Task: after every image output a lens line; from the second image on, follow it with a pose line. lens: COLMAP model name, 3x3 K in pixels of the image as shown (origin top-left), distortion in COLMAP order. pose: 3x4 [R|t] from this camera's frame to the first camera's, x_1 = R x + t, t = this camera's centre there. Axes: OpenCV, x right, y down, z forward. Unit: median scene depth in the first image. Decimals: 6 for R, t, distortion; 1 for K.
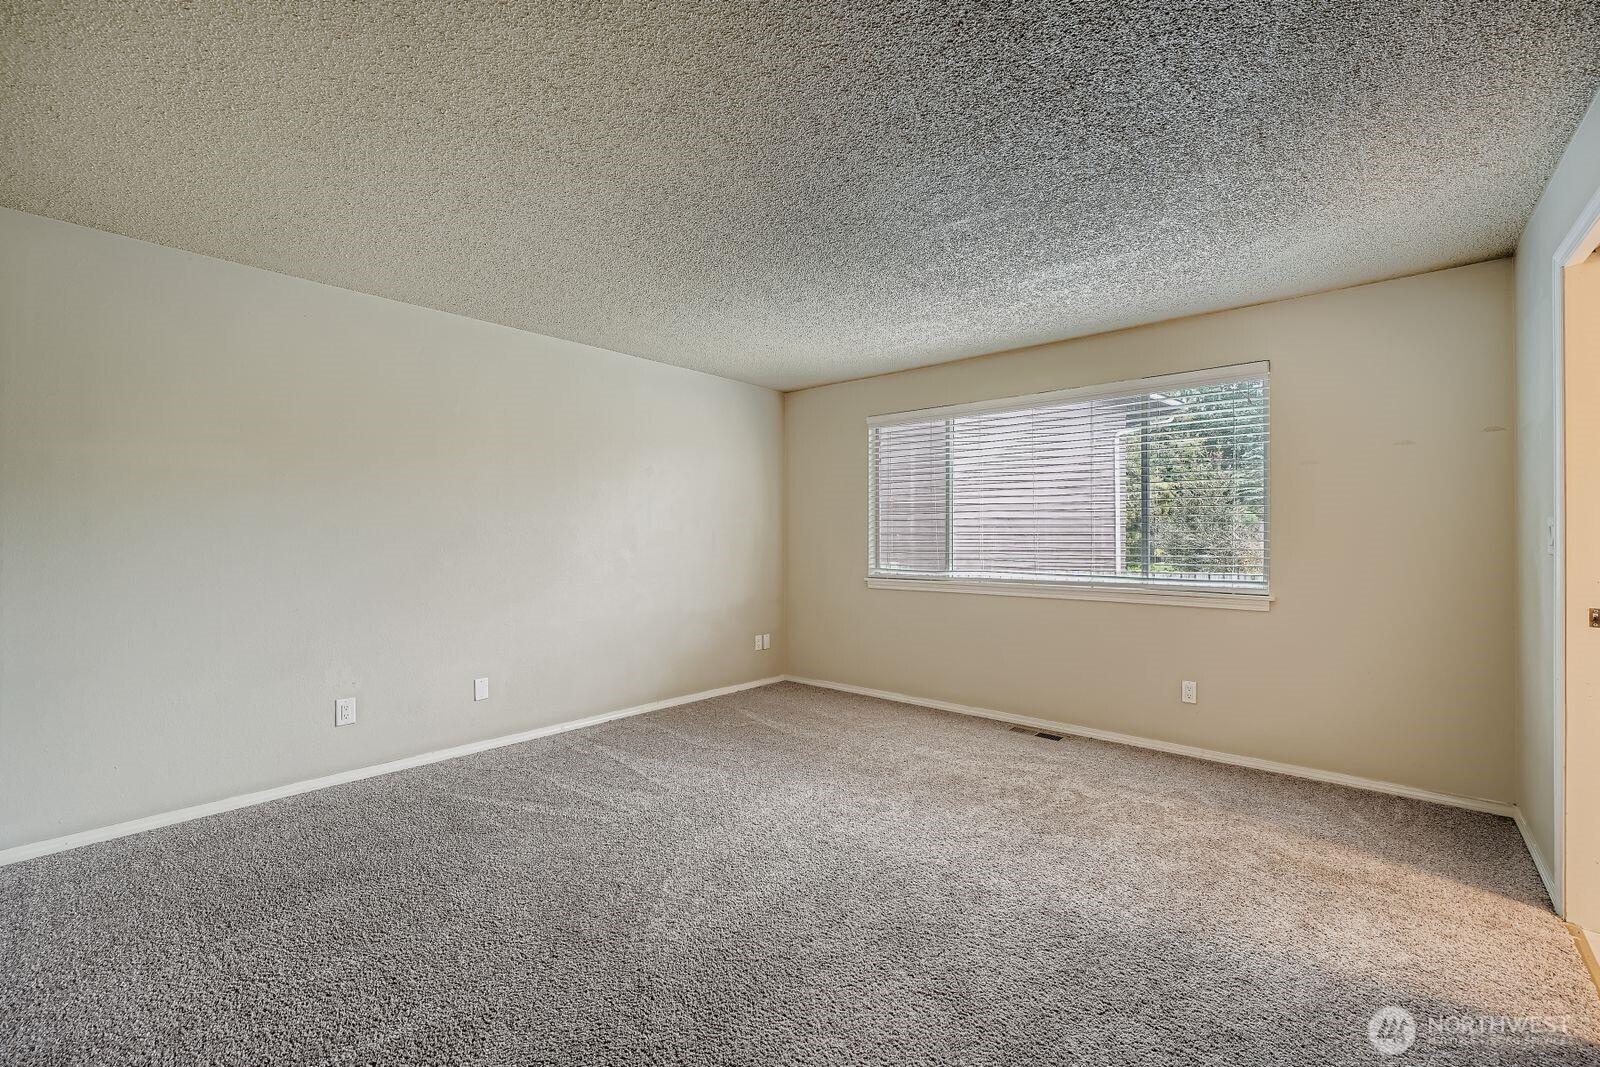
lens RADIAL K [[659.1, 0, 802.8], [0, 659.1, 524.6], [0, 0, 1]] dist [-0.016131, 0.000145]
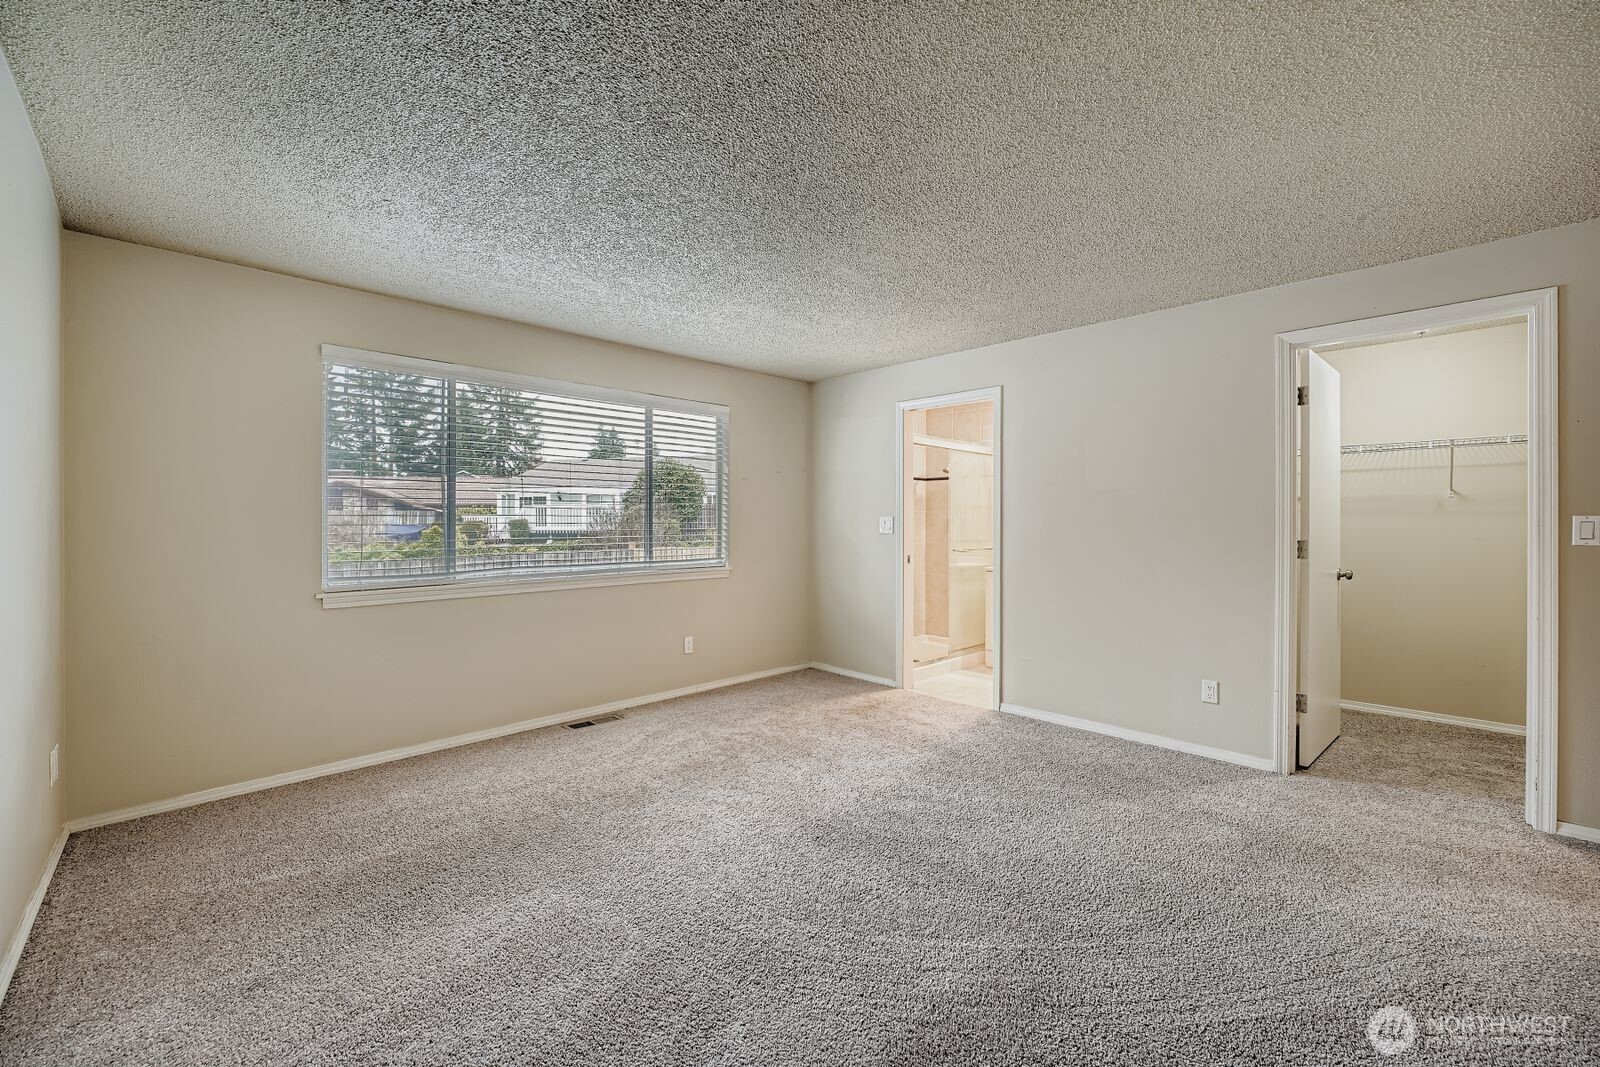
lens RADIAL K [[631.7, 0, 797.3], [0, 631.7, 520.8], [0, 0, 1]] dist [0.000253, 0.000029]
pose [[0.108750, -0.001352, 0.994068, -0.719894], [-0.010382, 0.999943, 0.002496, 0.002054], [-0.994015, -0.010592, 0.108730, 0.728214]]
